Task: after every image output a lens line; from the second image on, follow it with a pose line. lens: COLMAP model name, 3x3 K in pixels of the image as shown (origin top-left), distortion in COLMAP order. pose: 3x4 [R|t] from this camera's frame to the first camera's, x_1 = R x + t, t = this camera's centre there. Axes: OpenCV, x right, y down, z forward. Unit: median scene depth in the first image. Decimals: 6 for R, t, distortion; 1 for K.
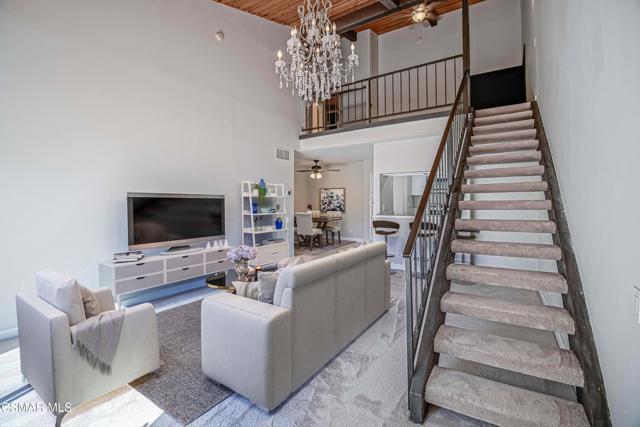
lens RADIAL K [[289.5, 0, 320.0], [0, 289.5, 213.5], [0, 0, 1]] dist [-0.000092, 0.000030]
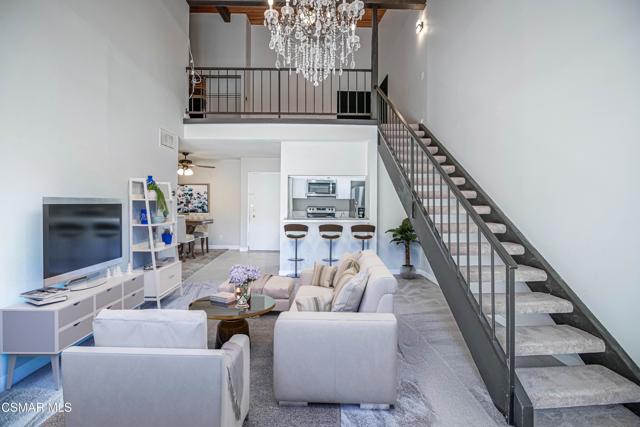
lens RADIAL K [[282.4, 0, 320.0], [0, 282.4, 213.5], [0, 0, 1]] dist [0.035153, 0.000087]
pose [[0.817379, -0.026428, 0.575494, -0.216581], [0.026000, 0.999622, 0.008977, -0.012916], [-0.575513, 0.007626, 0.817757, 0.165036]]
